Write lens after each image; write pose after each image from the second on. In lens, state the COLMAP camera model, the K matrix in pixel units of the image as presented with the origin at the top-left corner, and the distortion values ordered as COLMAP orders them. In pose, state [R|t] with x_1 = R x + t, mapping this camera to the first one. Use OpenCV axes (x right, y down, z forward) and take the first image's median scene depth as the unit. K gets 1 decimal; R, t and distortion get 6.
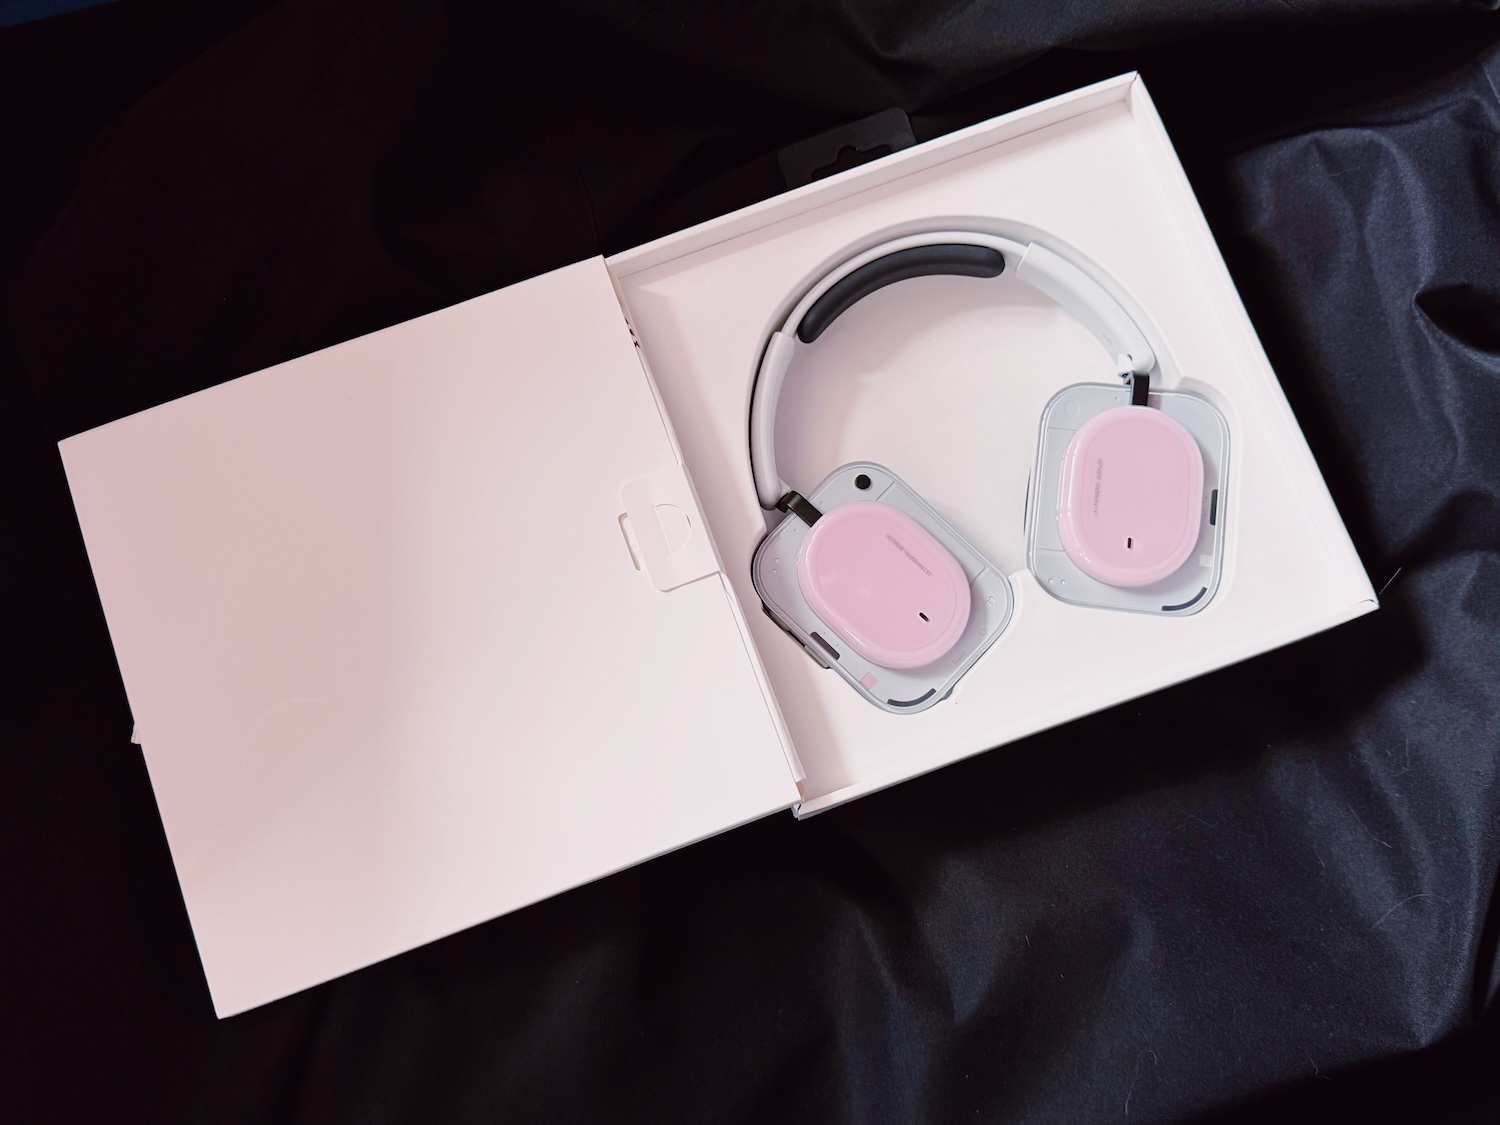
lens RADIAL K [[1528.6, 0, 751.4], [0, 1528.6, 558.9], [0, 0, 1]] dist [0.017893, 0.000000]
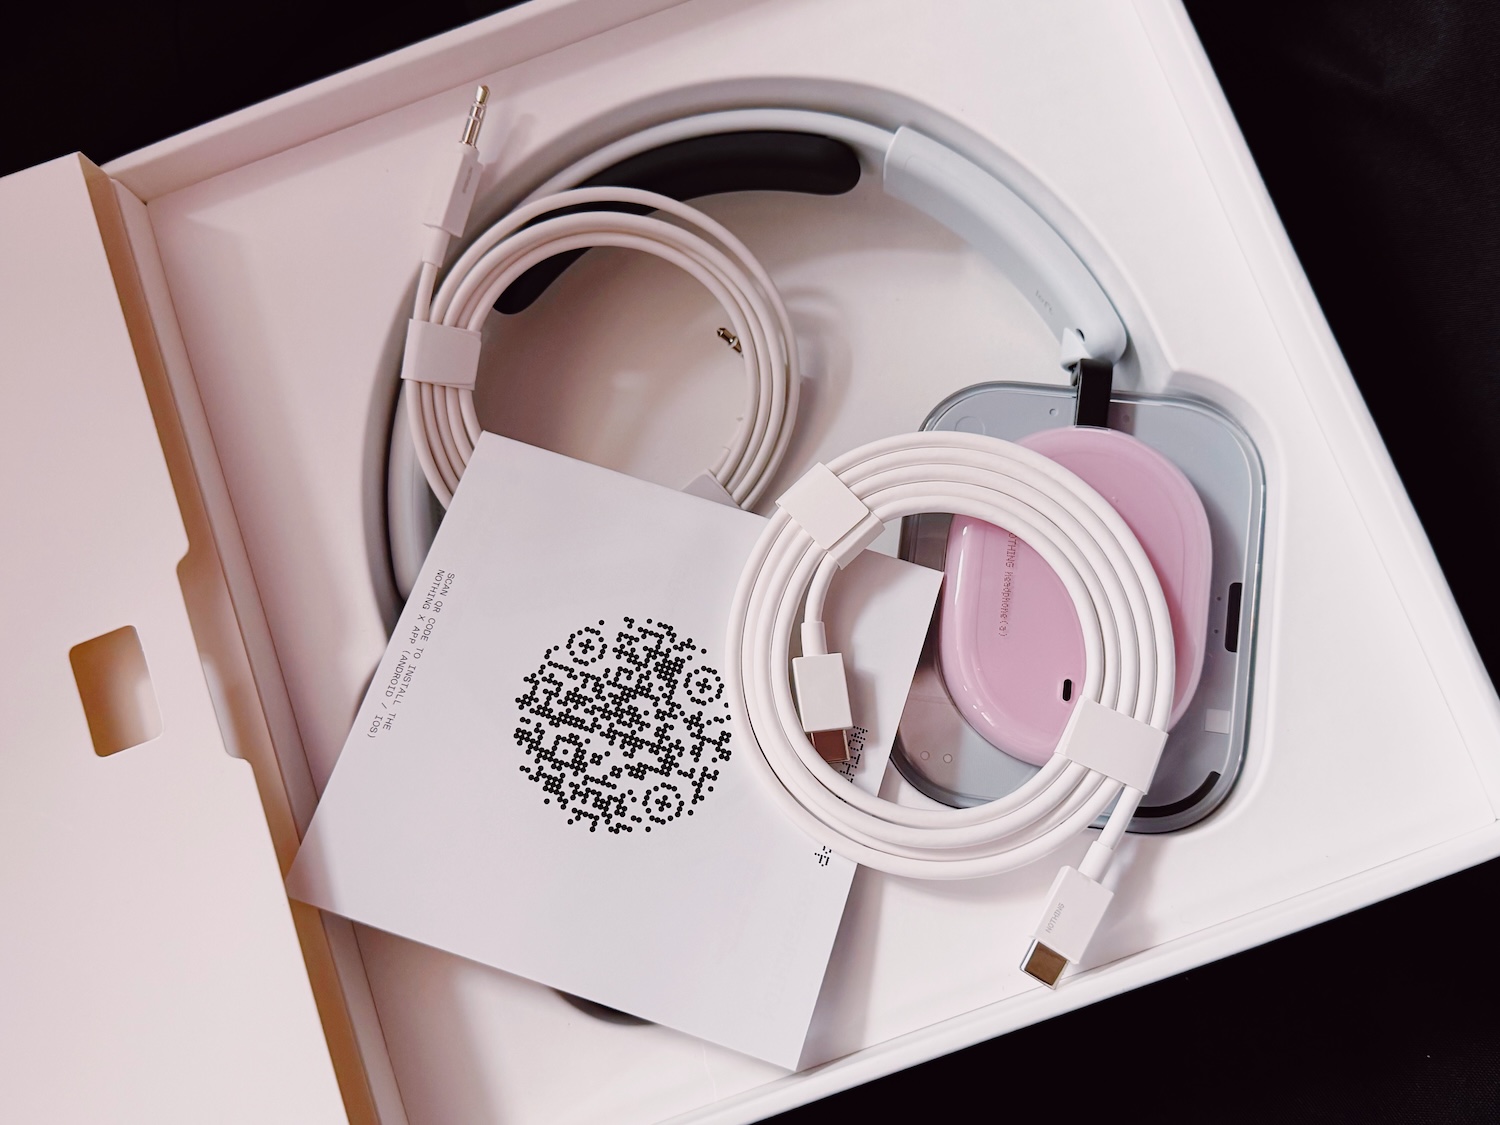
lens RADIAL K [[1528.6, 0, 748.4], [0, 1528.6, 566.0], [0, 0, 1]] dist [0.017893, 0.000000]
pose [[0.999664, 0.000959, -0.025898, 0.145071], [-0.000683, 0.999943, 0.010646, -0.055669], [0.025907, -0.010624, 0.999608, 0.456976]]
